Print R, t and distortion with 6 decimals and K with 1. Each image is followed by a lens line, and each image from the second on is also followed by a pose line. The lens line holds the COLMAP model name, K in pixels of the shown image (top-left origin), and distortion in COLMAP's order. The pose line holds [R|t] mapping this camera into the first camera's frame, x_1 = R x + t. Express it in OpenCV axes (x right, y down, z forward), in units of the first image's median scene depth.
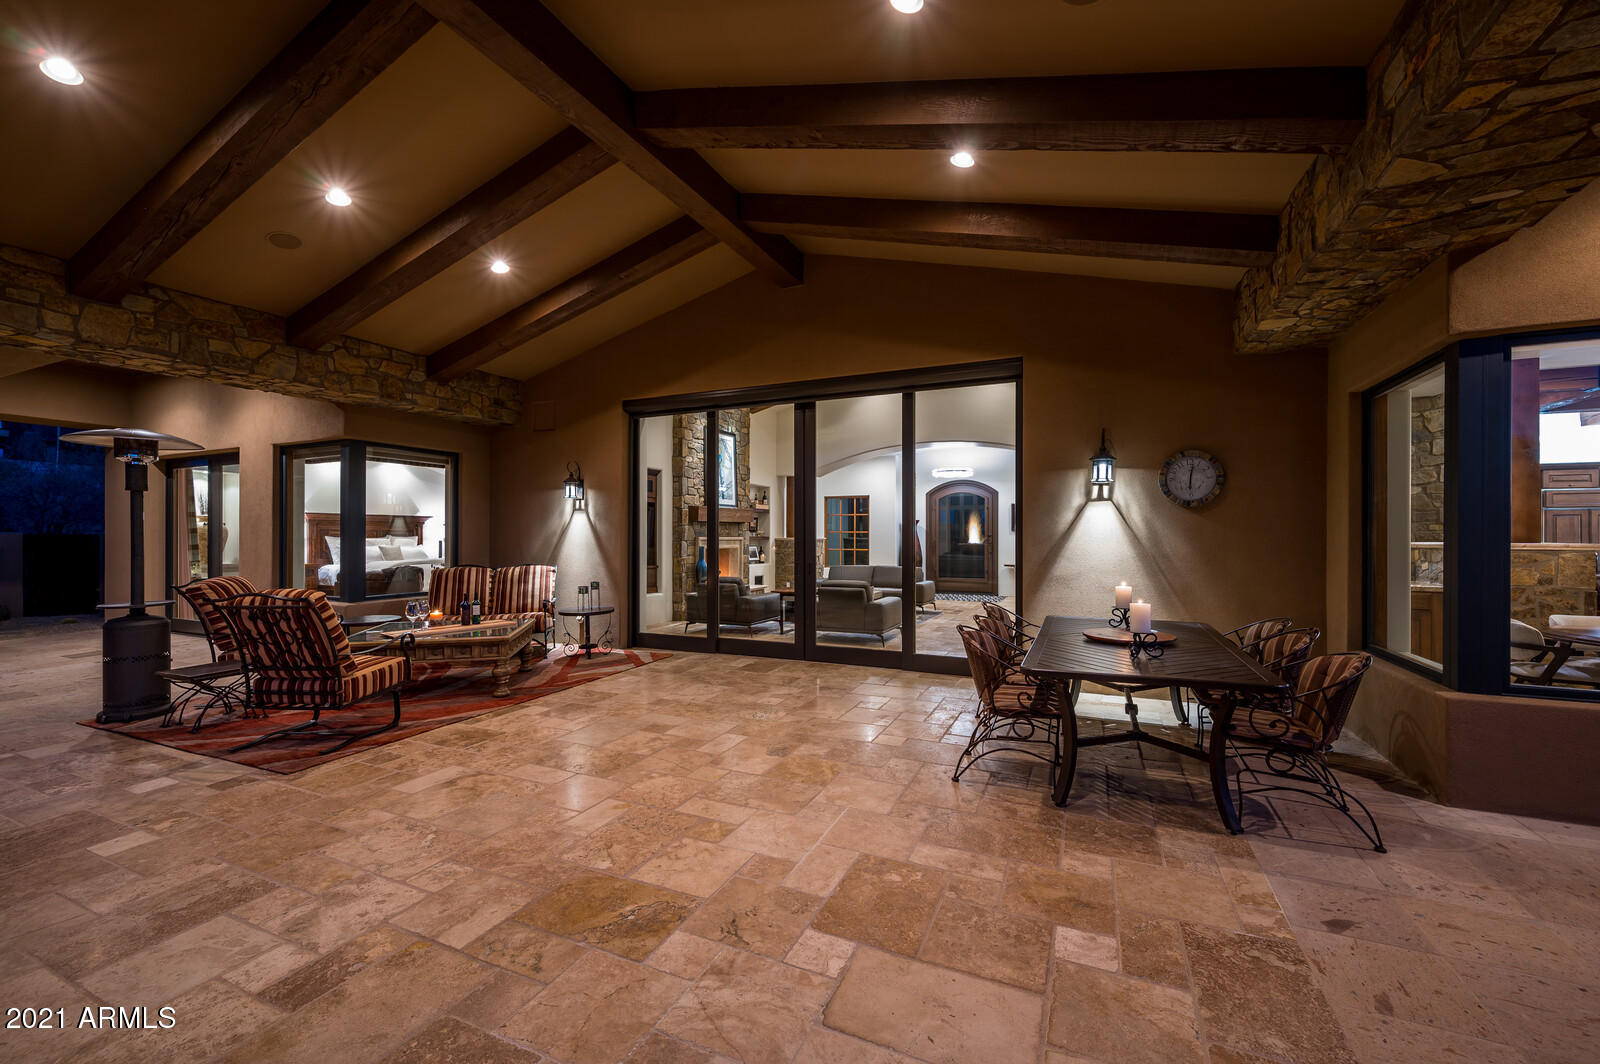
lens RADIAL K [[648.0, 0, 800.0], [0, 648.0, 532.0], [0, 0, 1]] dist [-0.001996, -0.000018]
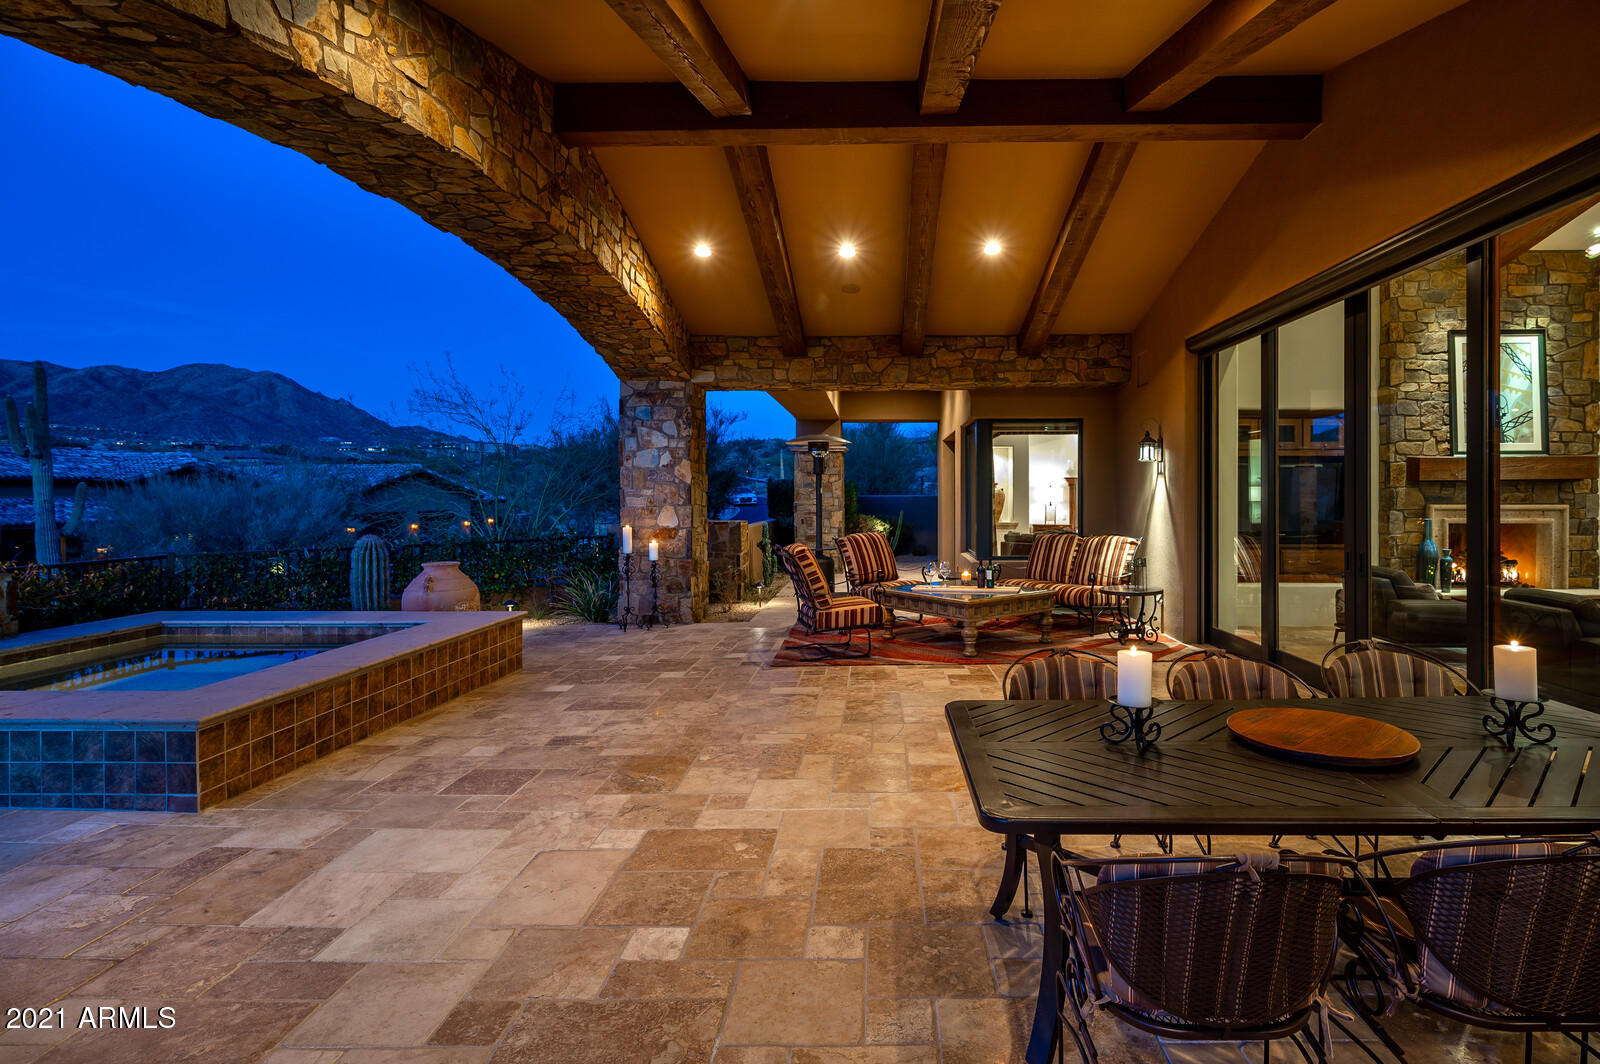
lens RADIAL K [[786.8, 0, 864.5], [0, 786.8, 493.6], [0, 0, 1]] dist [0.002235, -0.000056]
pose [[0.406016, -0.000279, -0.913866, 0.486393], [0.008537, 0.999957, 0.003488, -0.015974], [0.913826, -0.009217, 0.406001, 0.232262]]
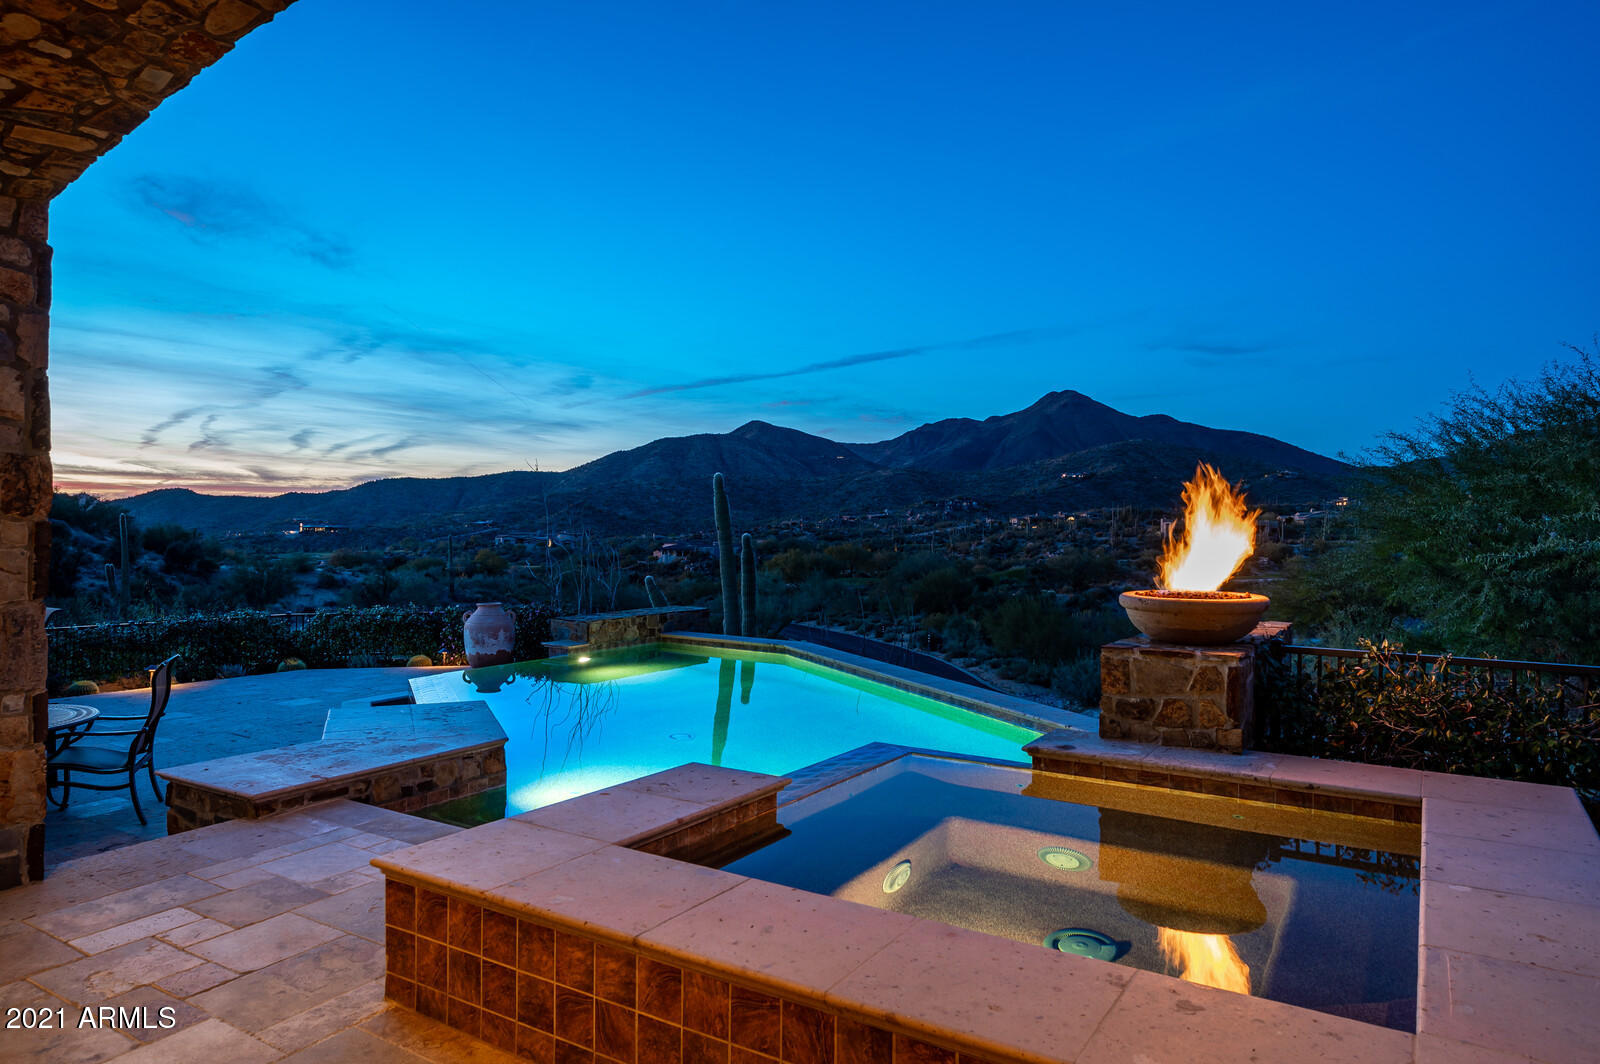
lens RADIAL K [[1008.8, 0, 800.0], [0, 1008.8, 532.0], [0, 0, 1]] dist [-0.000238, 0.000910]
pose [[-0.992262, -0.010057, 0.123756, -0.359479], [-0.010631, 0.999936, -0.003976, -0.016454], [-0.123708, -0.005261, -0.992305, 0.455348]]
